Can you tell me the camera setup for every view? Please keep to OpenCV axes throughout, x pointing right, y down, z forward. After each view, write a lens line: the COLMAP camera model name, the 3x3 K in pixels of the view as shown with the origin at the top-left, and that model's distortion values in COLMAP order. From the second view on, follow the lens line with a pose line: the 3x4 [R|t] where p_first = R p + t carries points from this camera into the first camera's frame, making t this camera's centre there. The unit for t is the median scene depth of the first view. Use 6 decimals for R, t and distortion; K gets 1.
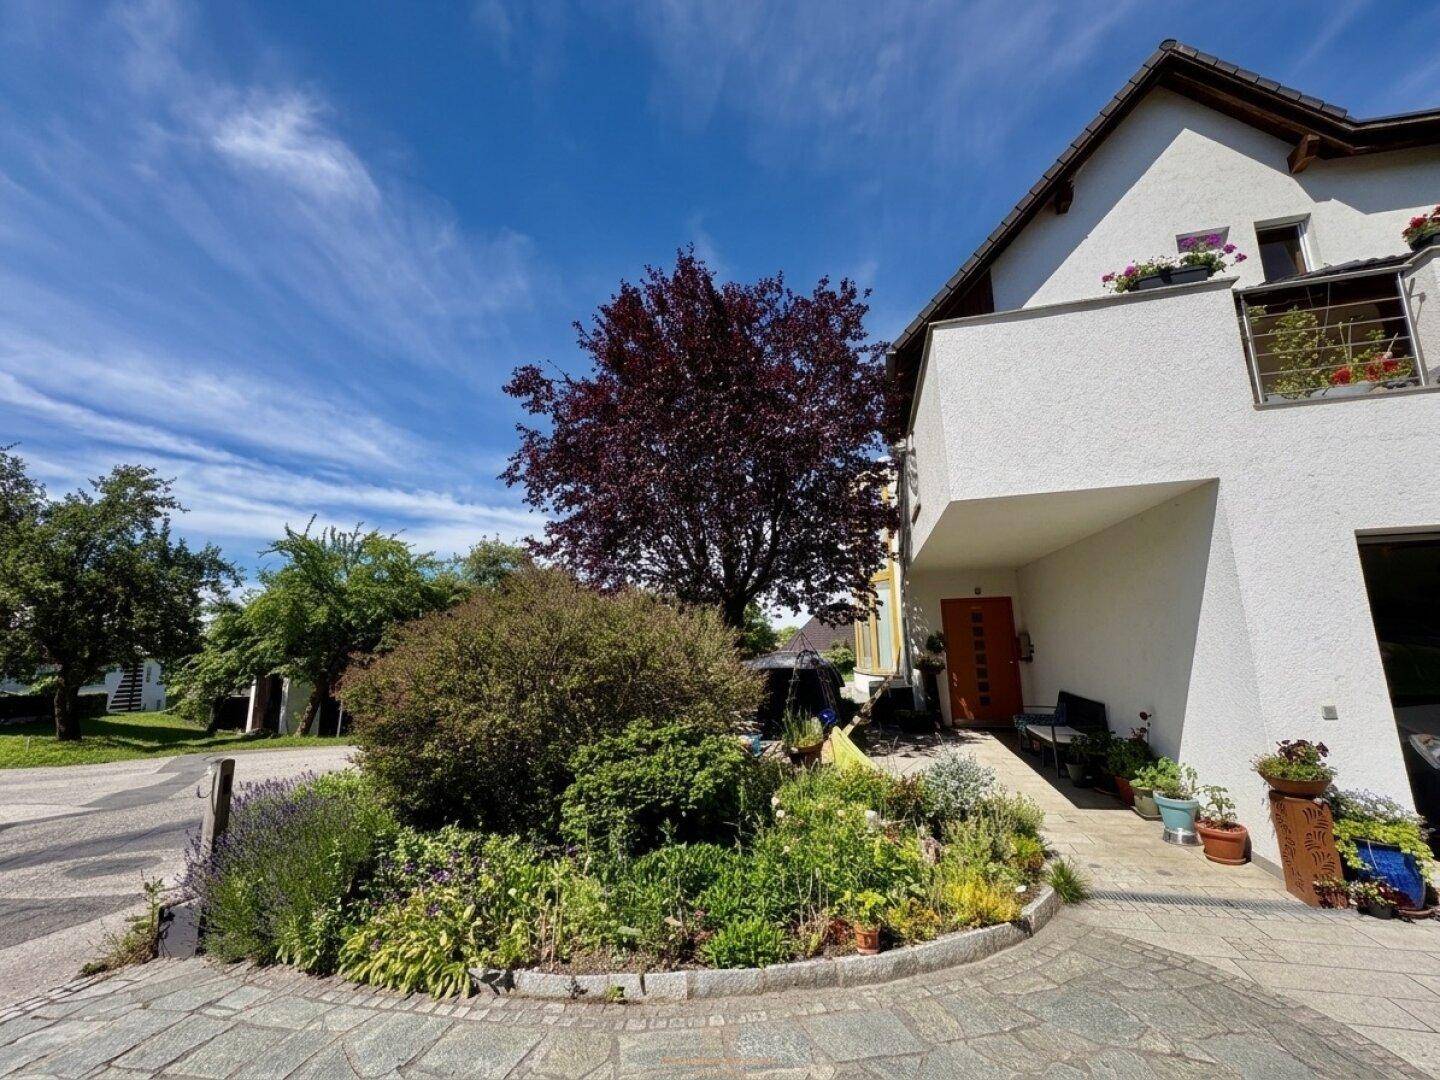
lens RADIAL K [[579.0, 0, 720.0], [0, 579.0, 540.0], [0, 0, 1]] dist [0.005965, -0.000116]
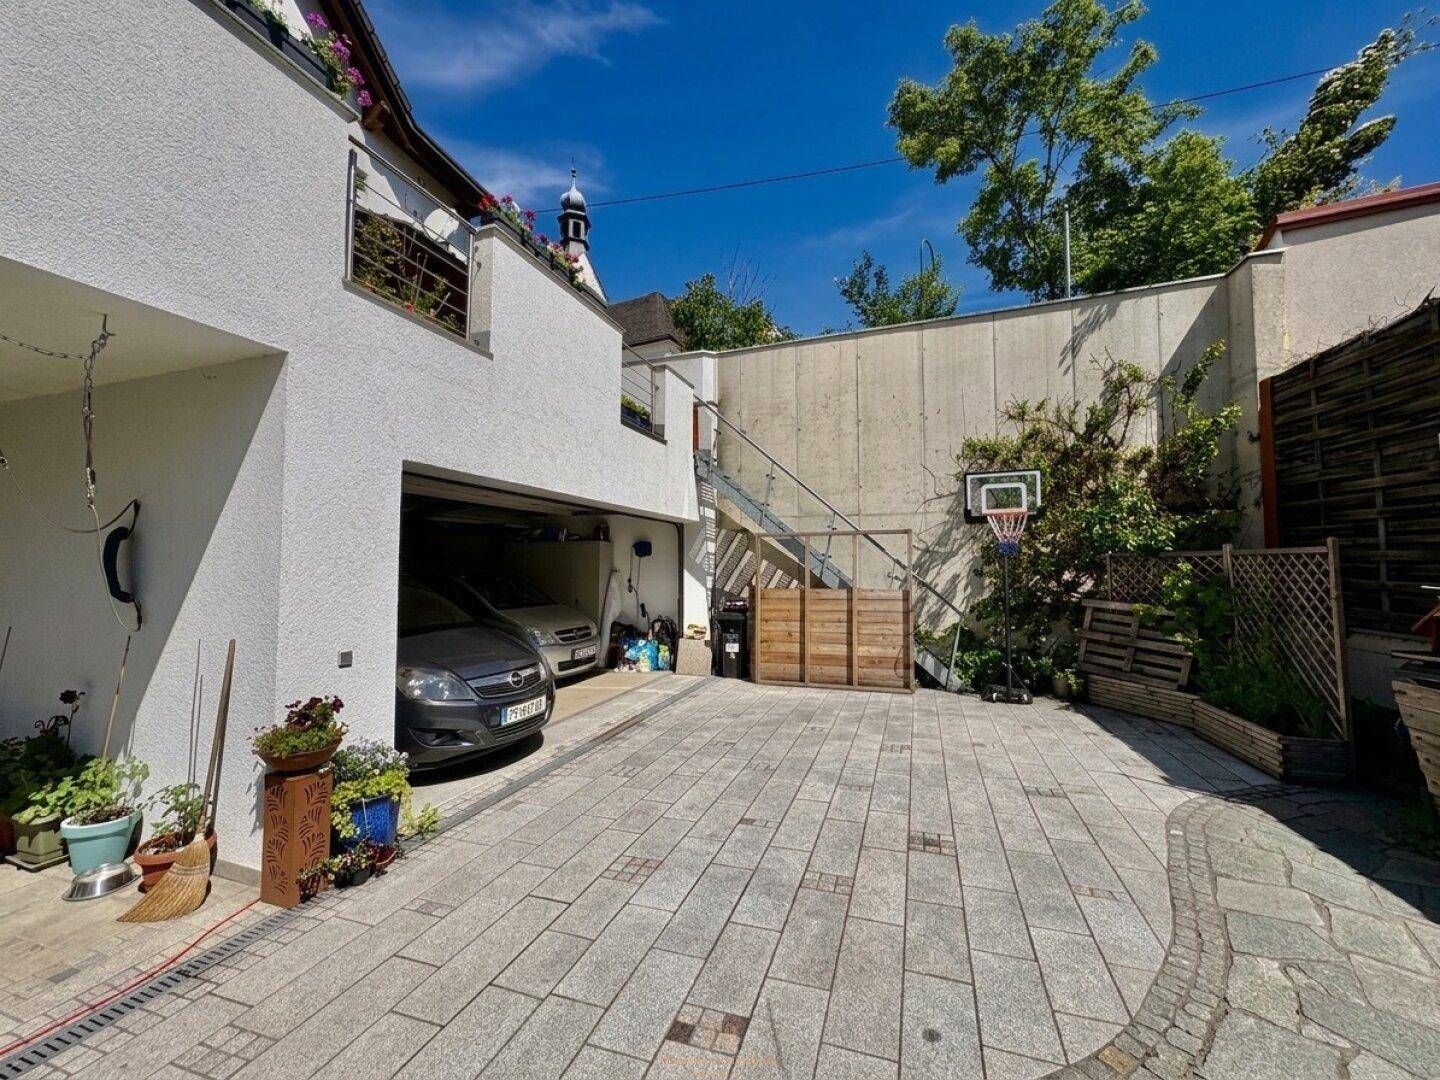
lens RADIAL K [[579.0, 0, 720.0], [0, 579.0, 540.0], [0, 0, 1]] dist [0.005965, -0.000116]
pose [[0.089888, 0.073156, 0.993261, 0.224989], [-0.175933, 0.982782, -0.056462, 0.072842], [-0.980290, -0.169672, 0.101211, 0.393708]]
